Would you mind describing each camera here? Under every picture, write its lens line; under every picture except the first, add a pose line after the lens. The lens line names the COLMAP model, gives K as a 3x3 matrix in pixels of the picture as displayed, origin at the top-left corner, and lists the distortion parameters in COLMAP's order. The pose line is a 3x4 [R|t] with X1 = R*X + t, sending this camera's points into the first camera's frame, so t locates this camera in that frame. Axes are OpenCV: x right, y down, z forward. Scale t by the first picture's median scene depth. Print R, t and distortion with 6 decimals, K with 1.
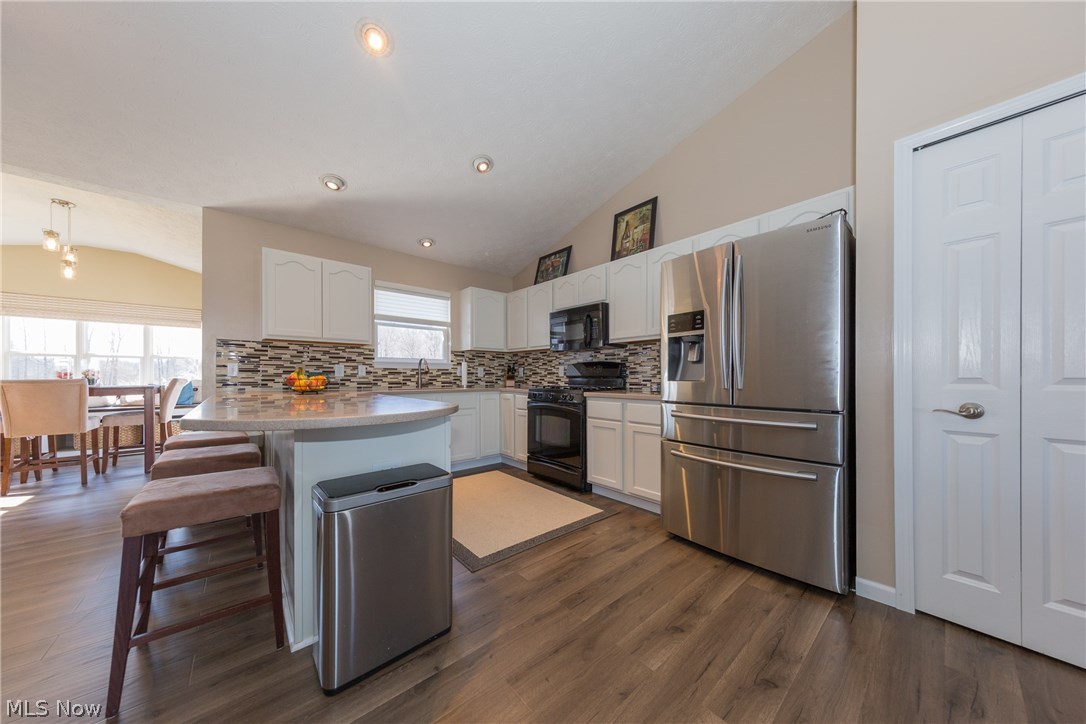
lens RADIAL K [[343.0, 0, 544.6], [0, 343.0, 377.9], [0, 0, 1]] dist [0.001417, 0.000254]
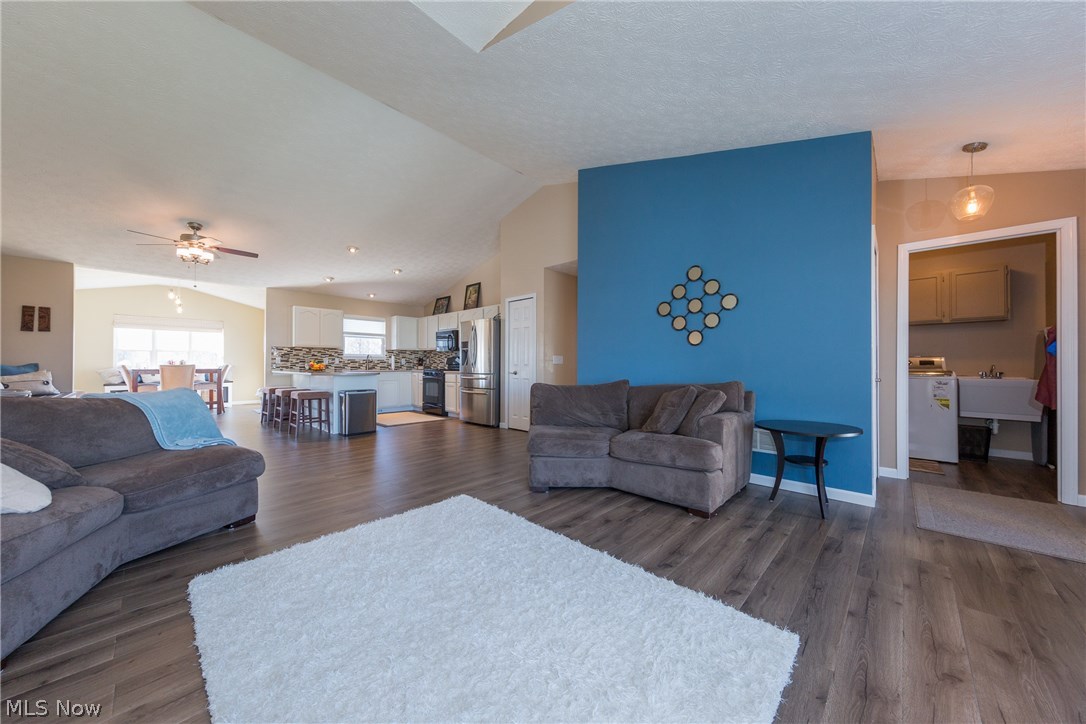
lens RADIAL K [[374.6, 0, 551.5], [0, 374.6, 365.4], [0, 0, 1]] dist [-0.007035, 0.000462]
pose [[0.994219, 0.001213, 0.107365, 0.488031], [-0.000941, 0.999996, -0.002584, 0.009929], [-0.107368, 0.002469, 0.994216, -1.336188]]
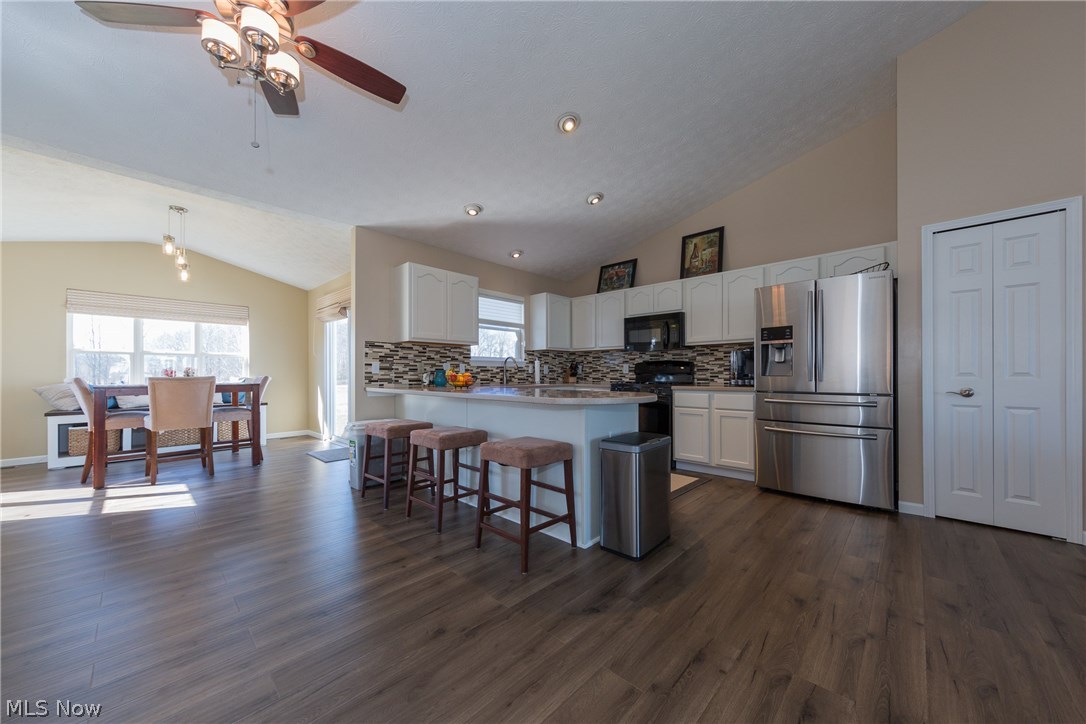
lens RADIAL K [[383.0, 0, 543.8], [0, 383.0, 374.6], [0, 0, 1]] dist [-0.000510, 0.000296]
pose [[0.995127, -0.002348, 0.098572, -0.415689], [0.002688, 0.999991, -0.003317, 0.003495], [-0.098563, 0.003565, 0.995124, -0.274150]]
